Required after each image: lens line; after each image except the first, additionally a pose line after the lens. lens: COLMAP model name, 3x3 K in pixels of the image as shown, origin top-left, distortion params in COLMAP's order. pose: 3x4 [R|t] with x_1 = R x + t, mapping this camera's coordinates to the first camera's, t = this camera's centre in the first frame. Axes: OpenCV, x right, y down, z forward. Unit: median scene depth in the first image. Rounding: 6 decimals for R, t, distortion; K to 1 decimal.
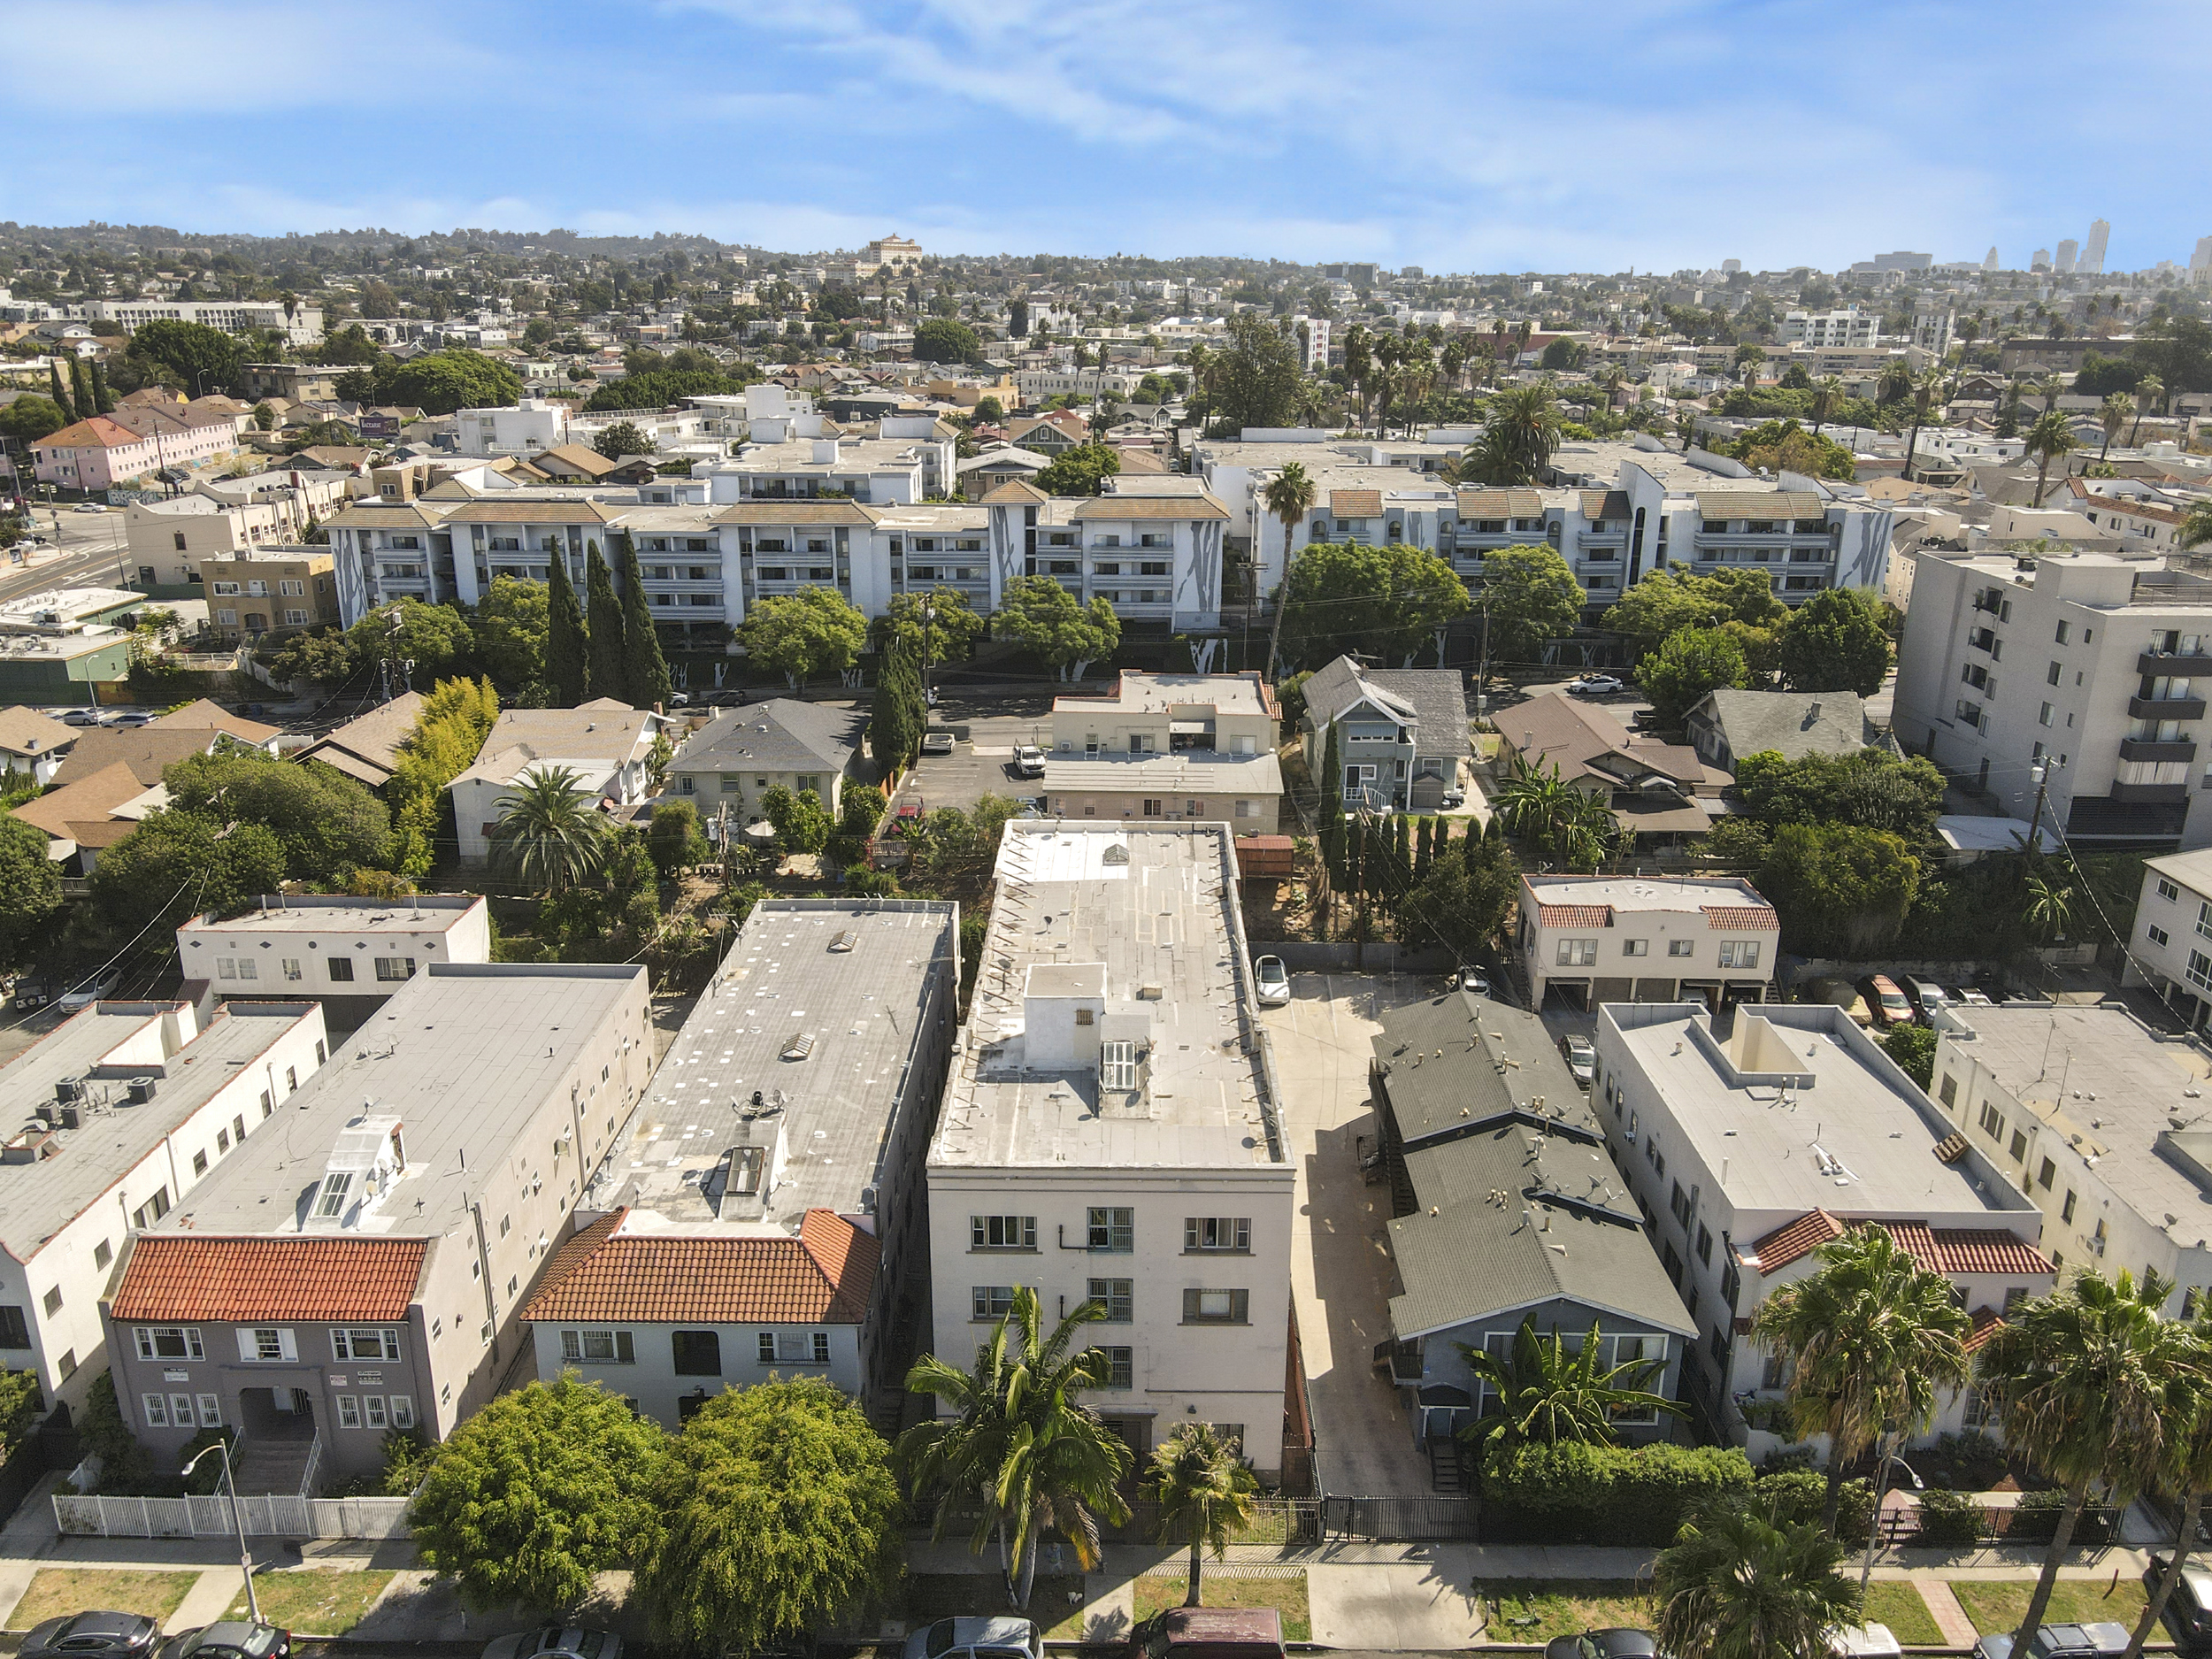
lens RADIAL K [[1622.6, 0, 1101.4], [0, 1622.6, 829.8], [0, 0, 1]] dist [-0.007533, 0.039472]
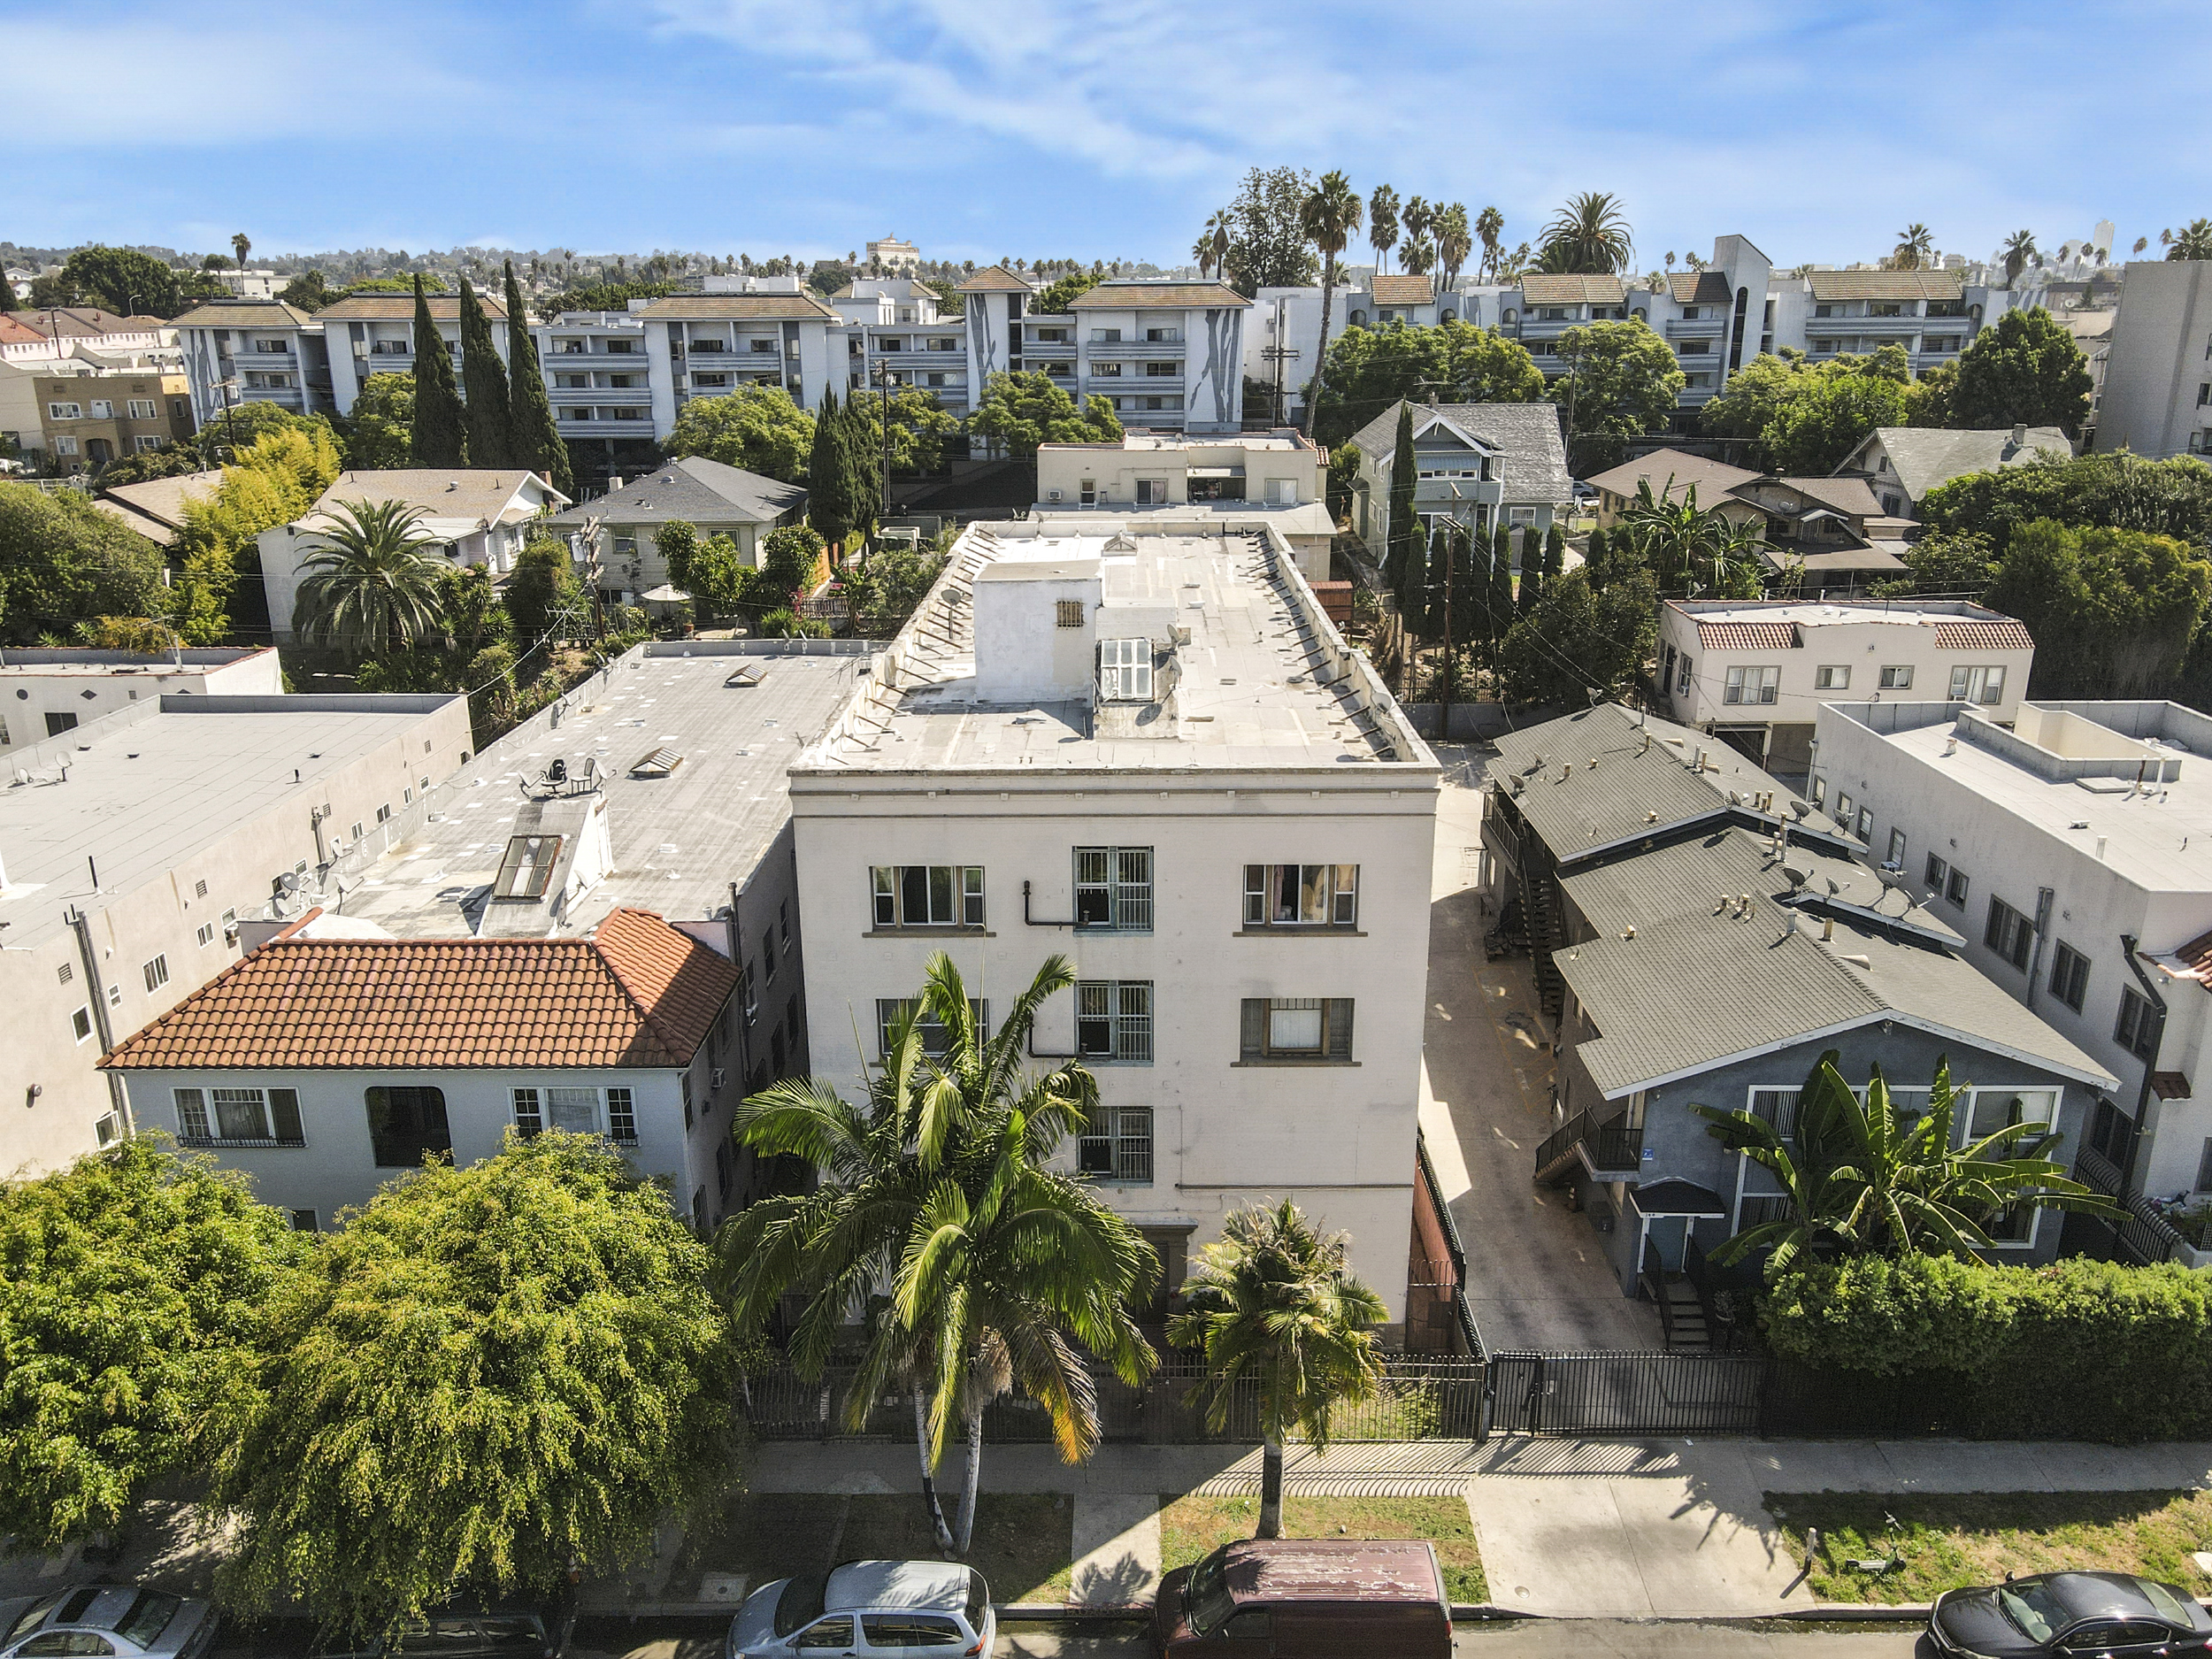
lens RADIAL K [[1622.6, 0, 1101.4], [0, 1622.6, 829.8], [0, 0, 1]] dist [-0.007533, 0.039472]
pose [[0.999942, -0.010127, -0.003541, 0.003229], [0.010082, 0.999869, -0.012699, 0.212729], [0.003669, 0.012662, 0.999913, 0.390611]]
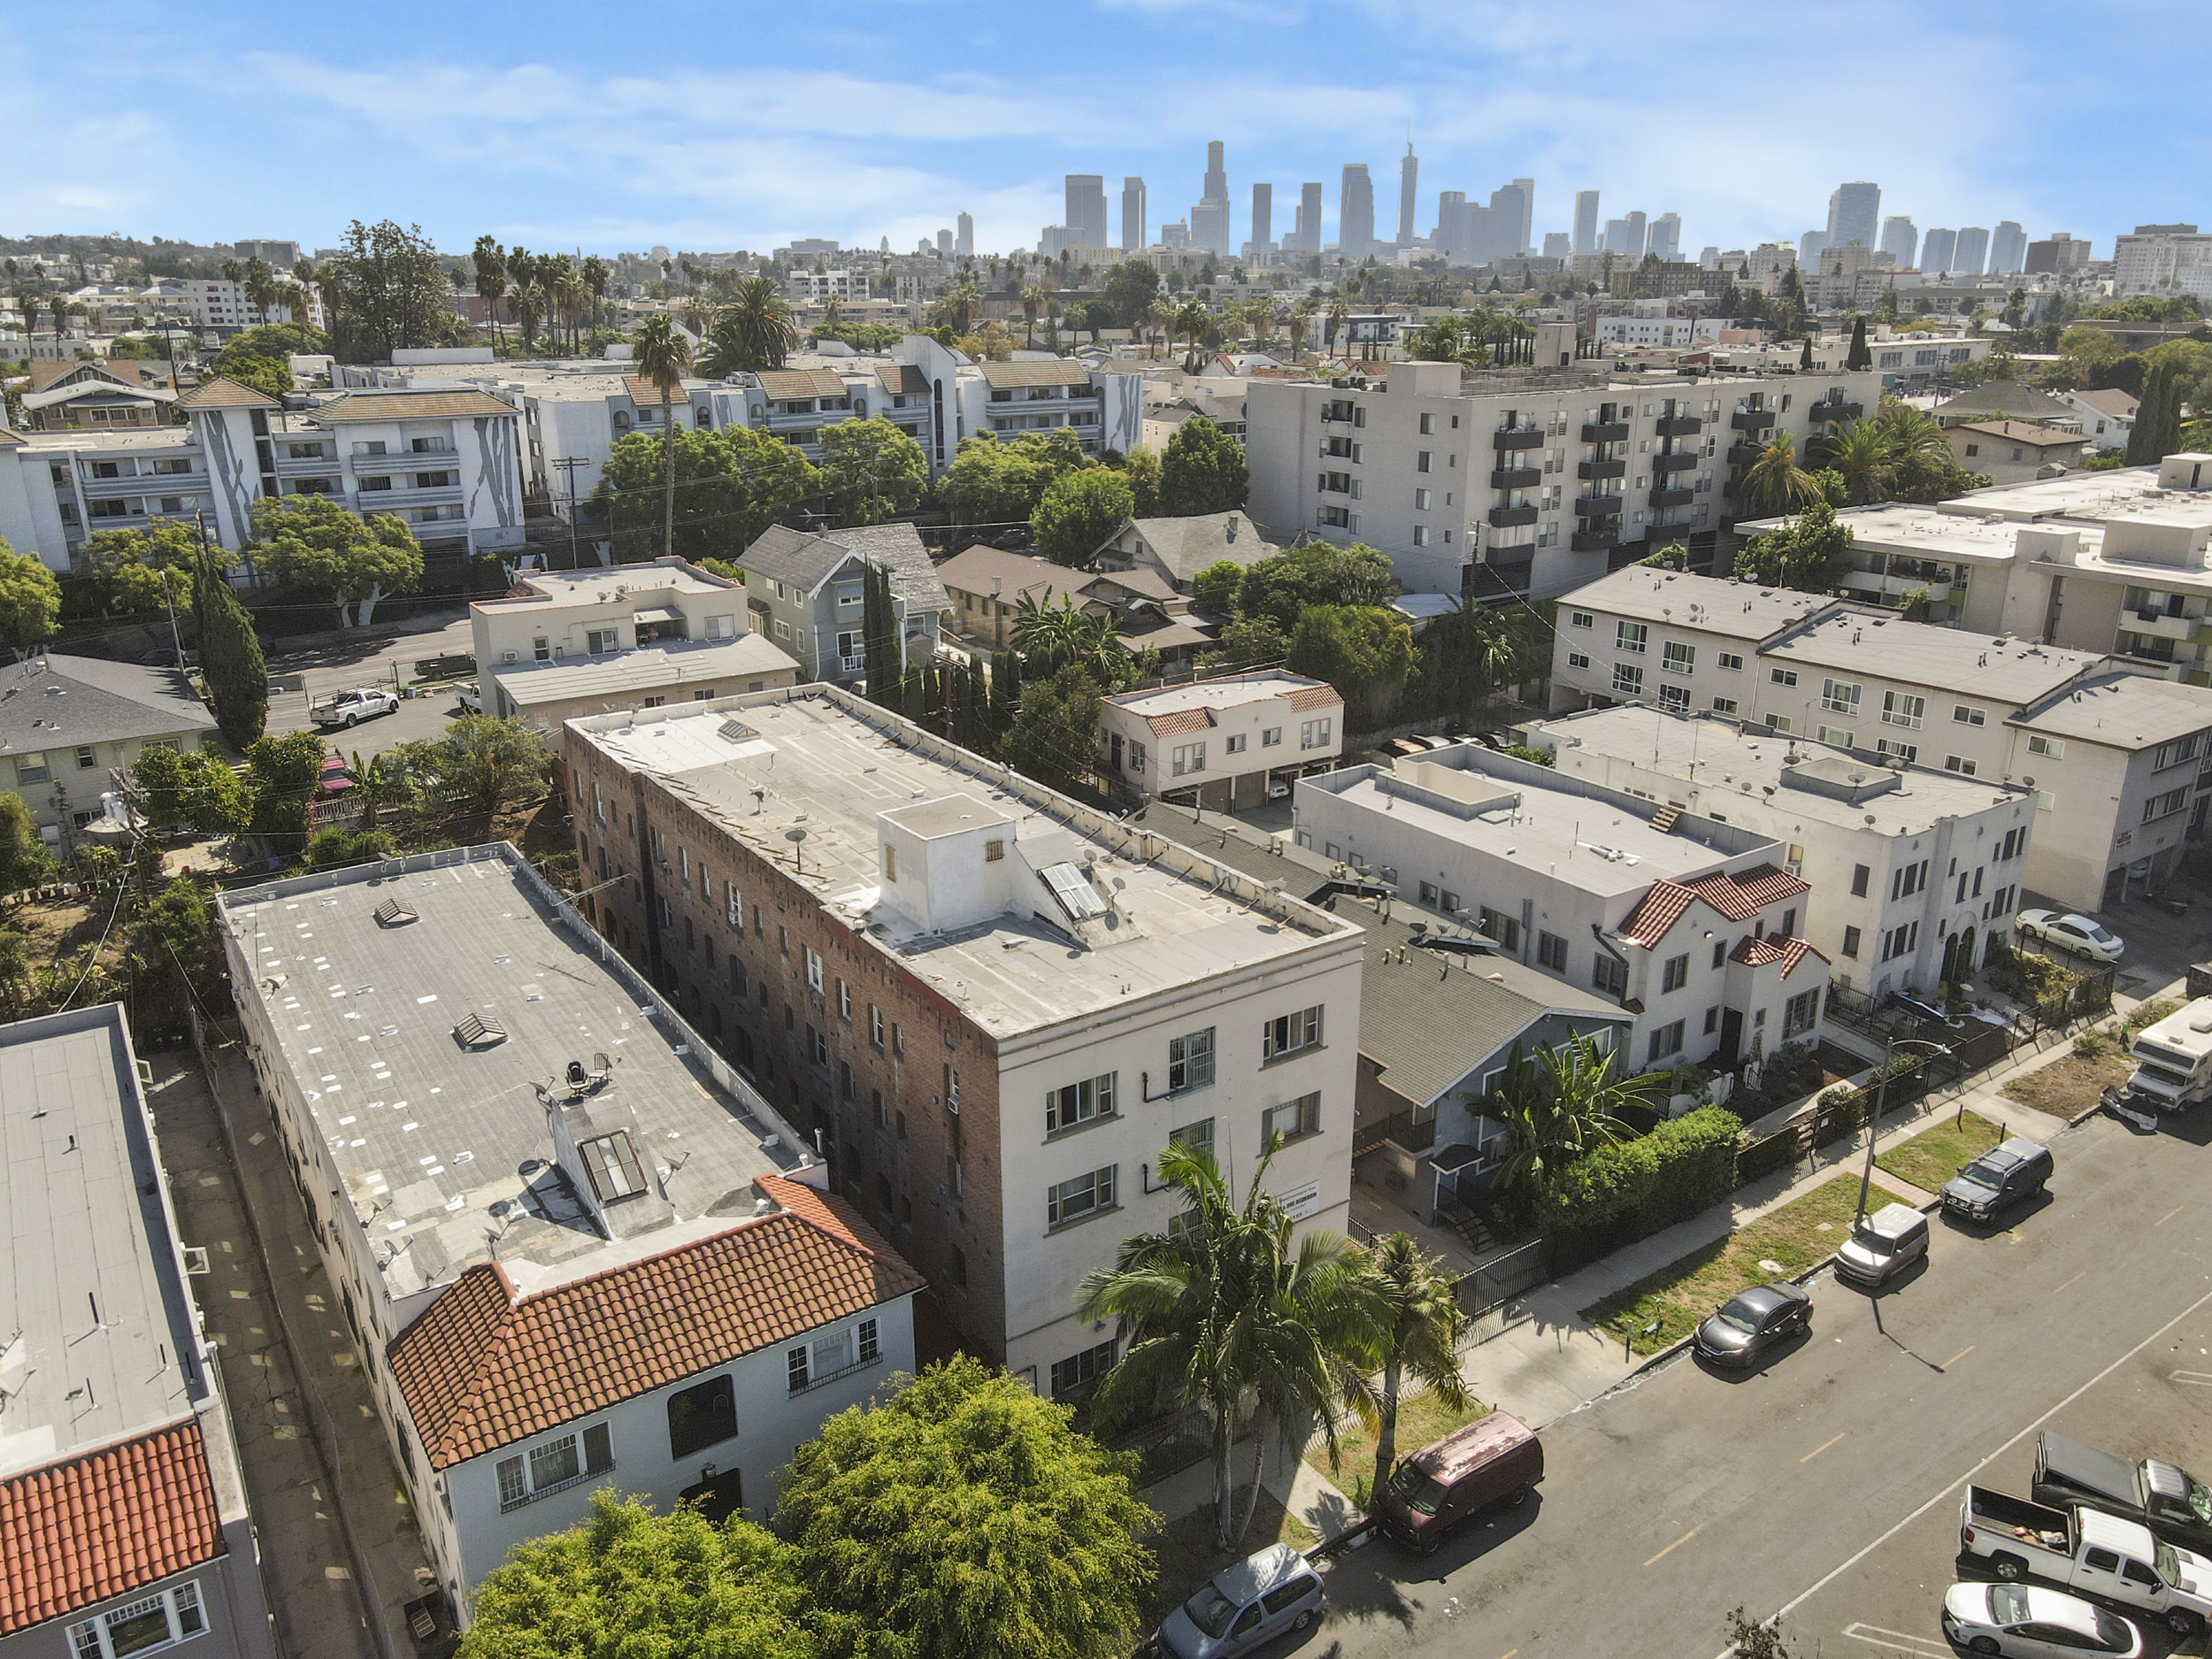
lens RADIAL K [[1622.6, 0, 1101.4], [0, 1622.6, 829.8], [0, 0, 1]] dist [-0.007533, 0.039472]
pose [[0.821059, -0.192819, 0.537292, -0.405710], [0.189851, 0.979883, 0.061533, 0.068439], [-0.538348, 0.051483, 0.841149, 0.309532]]
